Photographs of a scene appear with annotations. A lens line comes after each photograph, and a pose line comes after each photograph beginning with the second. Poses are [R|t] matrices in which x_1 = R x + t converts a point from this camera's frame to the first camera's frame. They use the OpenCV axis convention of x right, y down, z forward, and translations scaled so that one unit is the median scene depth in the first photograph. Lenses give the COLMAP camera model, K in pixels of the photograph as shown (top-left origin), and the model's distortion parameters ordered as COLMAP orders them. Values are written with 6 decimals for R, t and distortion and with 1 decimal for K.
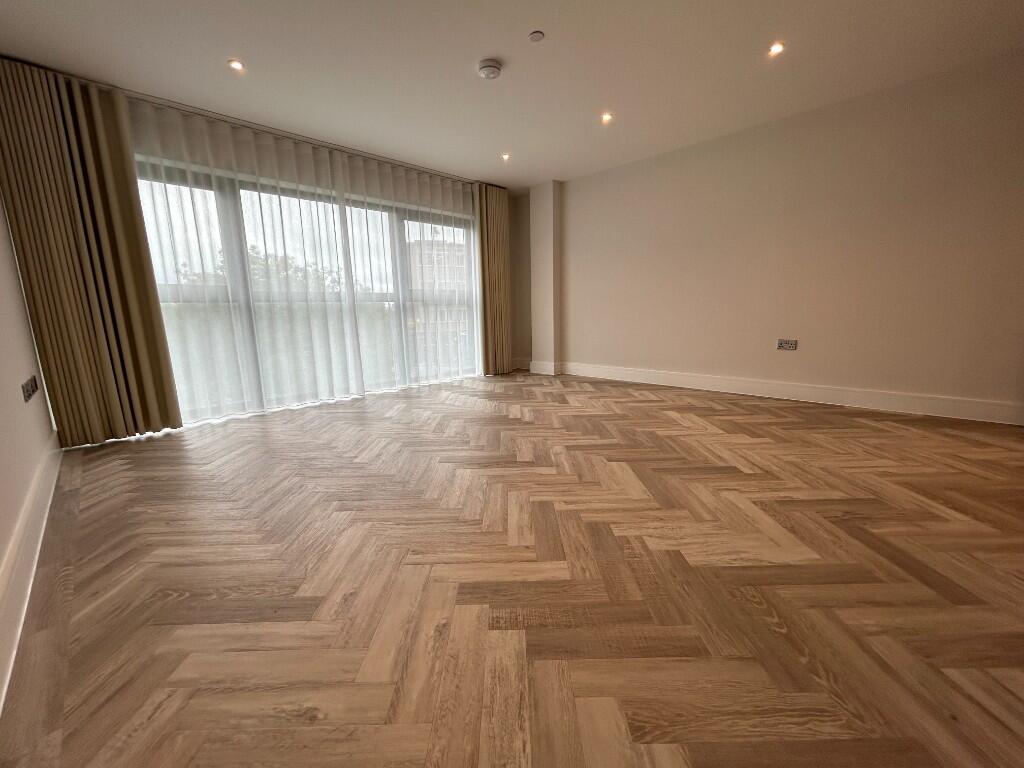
lens RADIAL K [[411.8, 0, 512.0], [0, 411.8, 384.0], [0, 0, 1]] dist [-0.000321, 0.000914]
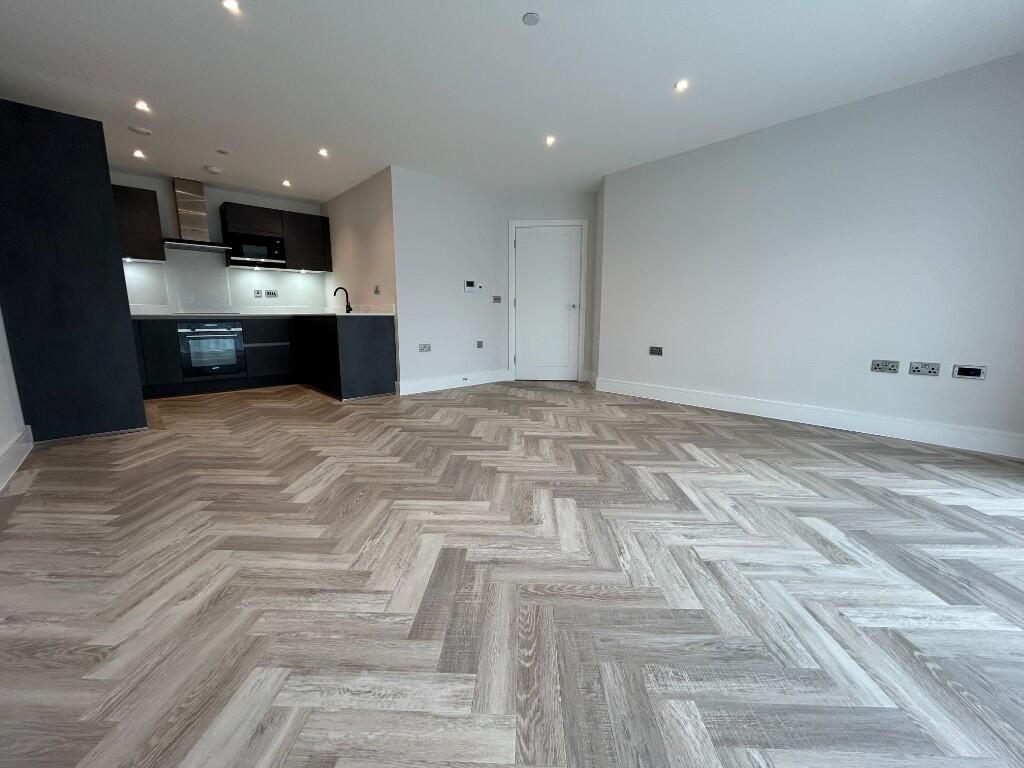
lens RADIAL K [[411.8, 0, 512.0], [0, 411.8, 384.0], [0, 0, 1]] dist [-0.000321, 0.000914]
pose [[-0.998687, 0.018192, 0.047885, 0.079256], [0.033127, 0.942387, 0.332881, -0.426039], [-0.039071, 0.334031, -0.941752, 2.315341]]
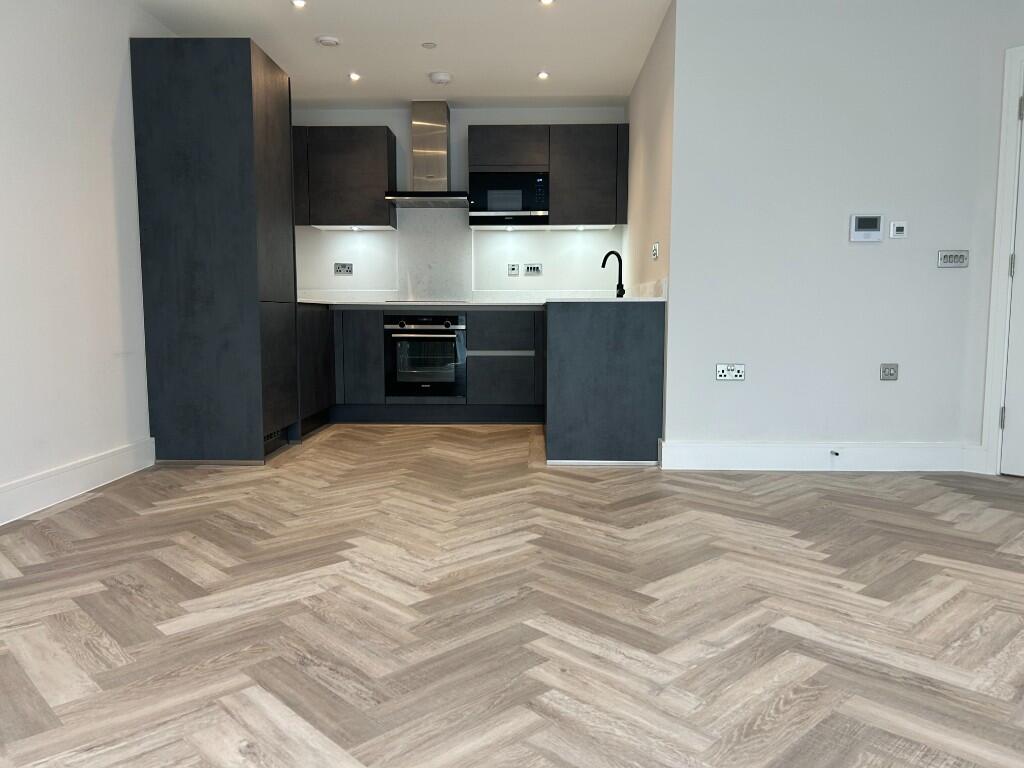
lens RADIAL K [[772.0, 0, 512.0], [0, 772.0, 384.0], [0, 0, 1]] dist [0.082425, -0.111812]
pose [[-0.686806, -0.041702, 0.725643, -0.348499], [0.142735, 0.971175, 0.190909, -0.295641], [-0.712688, 0.234692, -0.661057, 1.816353]]
